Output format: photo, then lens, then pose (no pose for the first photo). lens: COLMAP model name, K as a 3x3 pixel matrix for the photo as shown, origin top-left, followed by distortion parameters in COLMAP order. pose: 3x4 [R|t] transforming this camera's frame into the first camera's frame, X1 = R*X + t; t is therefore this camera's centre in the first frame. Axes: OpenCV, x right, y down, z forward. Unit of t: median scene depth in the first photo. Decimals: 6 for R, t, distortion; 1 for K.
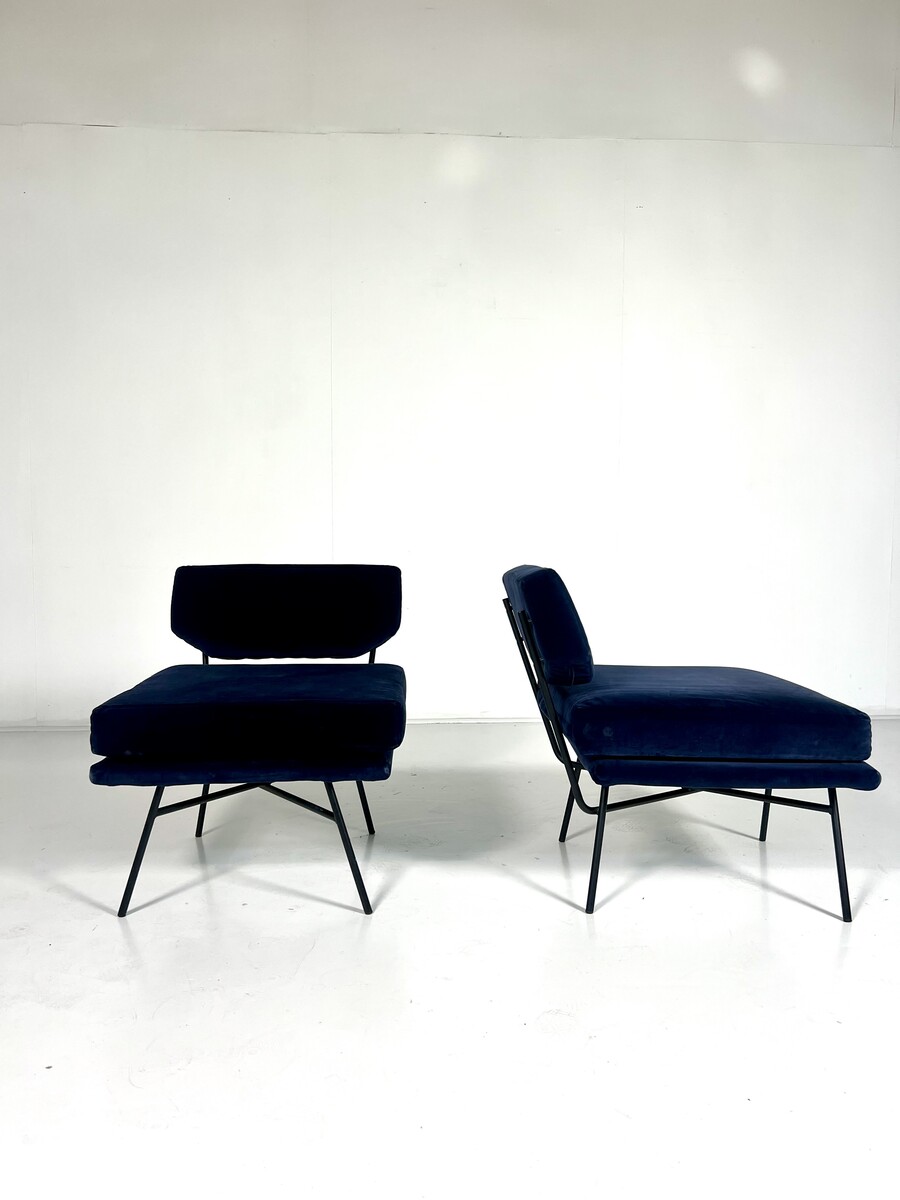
lens RADIAL K [[827.0, 0, 450.0], [0, 827.0, 600.0], [0, 0, 1]] dist [0.036496, -0.002304]
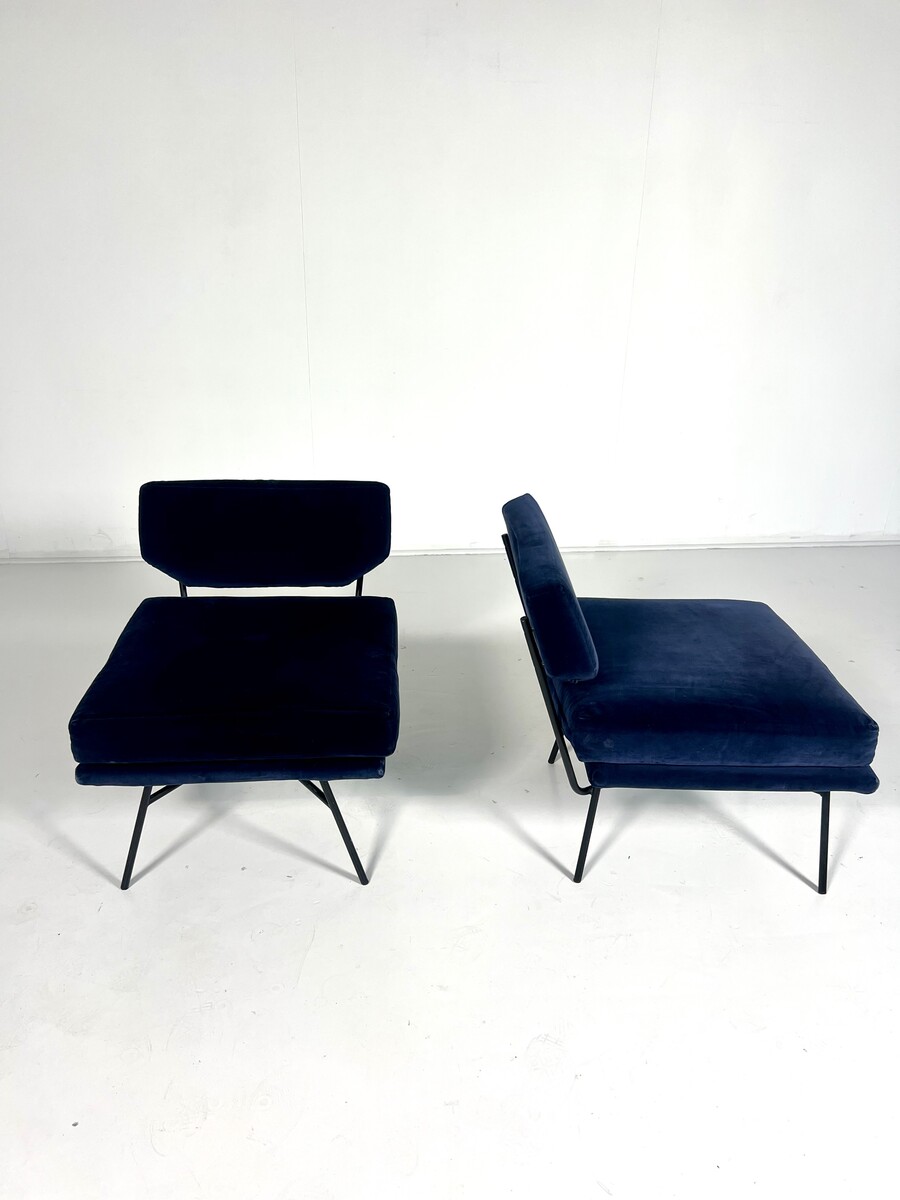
lens RADIAL K [[843.4, 0, 447.4], [0, 843.4, 604.4], [0, 0, 1]] dist [0.030424, -0.004703]
pose [[0.999830, 0.006436, 0.017287, -0.015377], [-0.011620, 0.947584, 0.319296, -0.292465], [-0.014326, -0.319443, 0.947497, 0.112618]]
